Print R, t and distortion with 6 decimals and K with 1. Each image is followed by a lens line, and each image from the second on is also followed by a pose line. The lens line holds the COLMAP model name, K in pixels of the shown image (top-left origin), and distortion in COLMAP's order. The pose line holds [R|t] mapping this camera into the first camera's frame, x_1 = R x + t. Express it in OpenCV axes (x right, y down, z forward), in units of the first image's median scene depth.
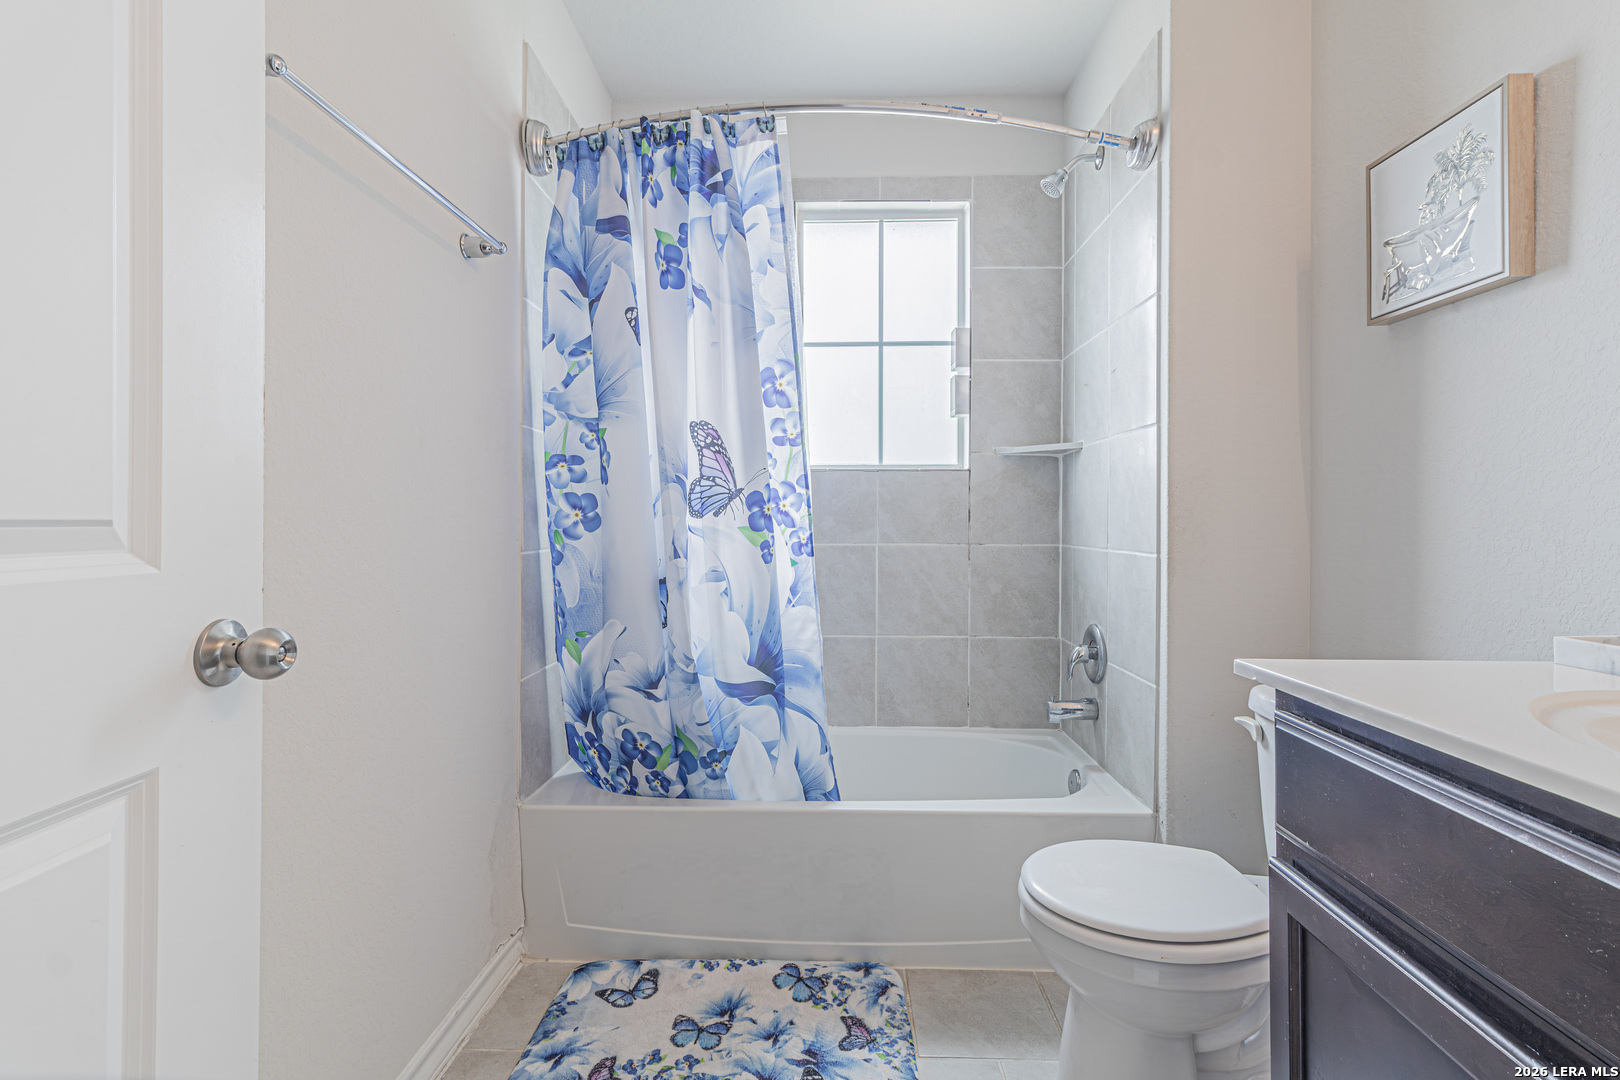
lens RADIAL K [[741.2, 0, 828.5], [0, 741.2, 534.5], [0, 0, 1]] dist [0.005152, 0.000539]
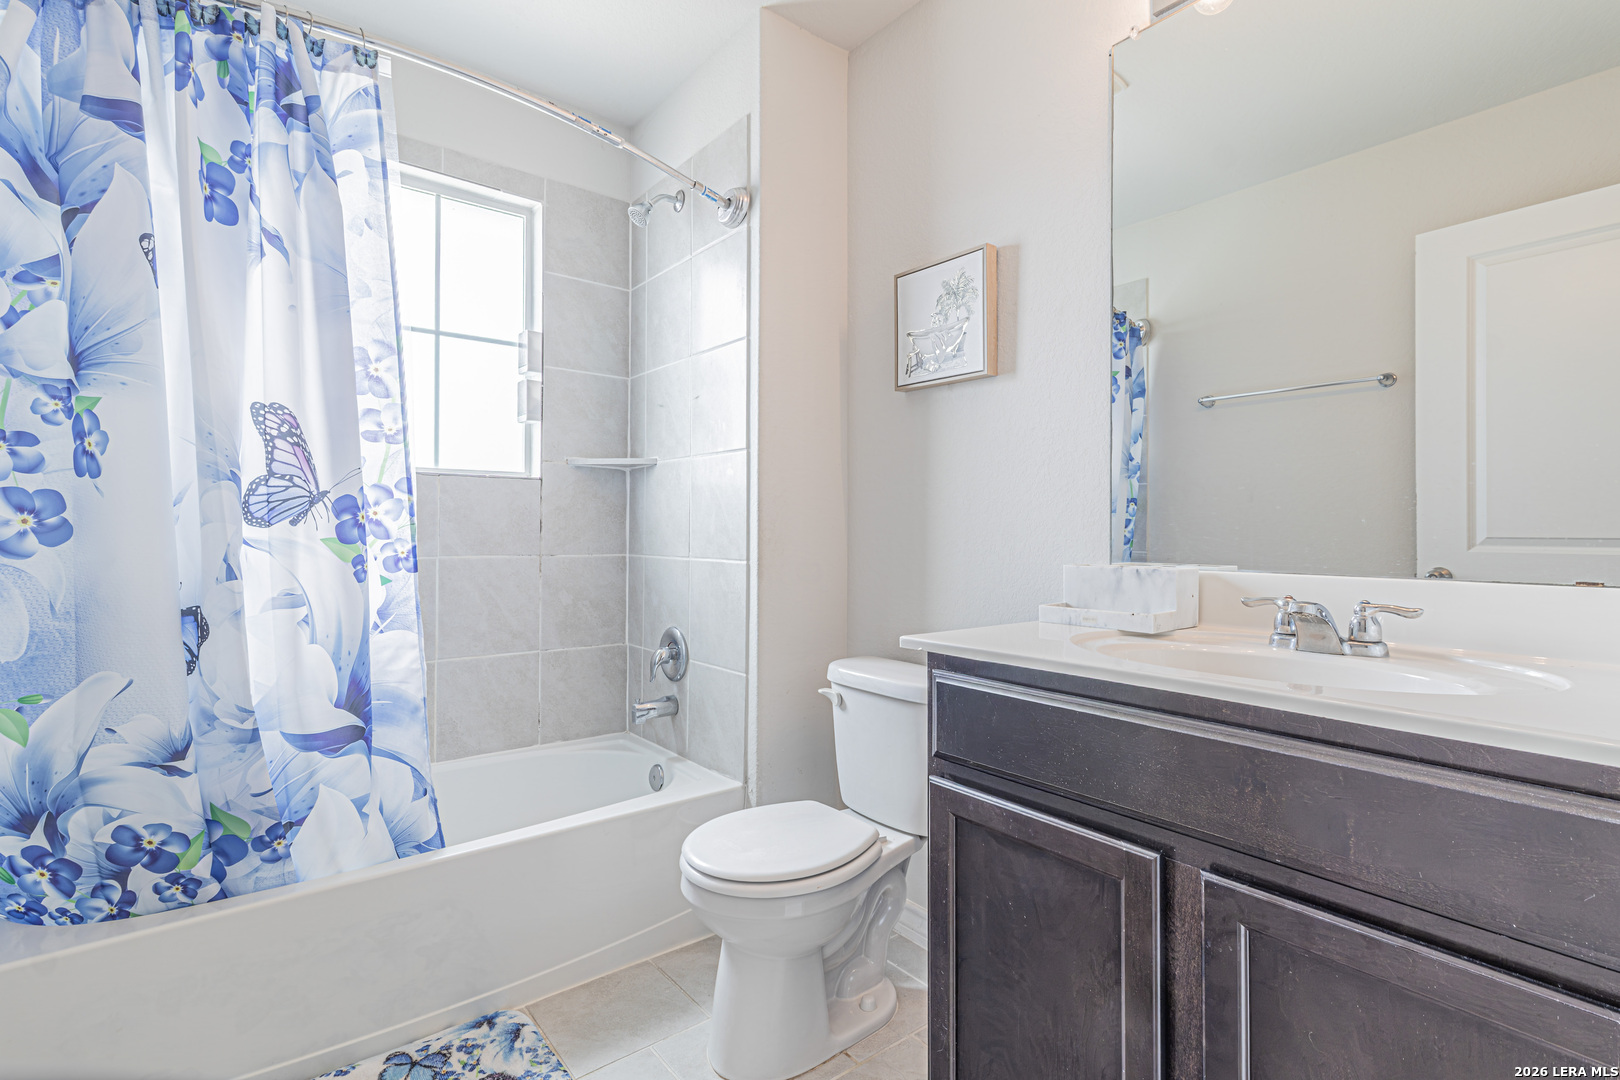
lens RADIAL K [[748.5, 0, 810.0], [0, 748.5, 540.0], [0, 0, 1]] dist [0.004102, 0.000631]
pose [[0.770724, -0.003805, 0.637157, -0.226841], [0.007685, 0.999965, -0.003325, -0.001867], [-0.637123, 0.007459, 0.770726, 0.030465]]
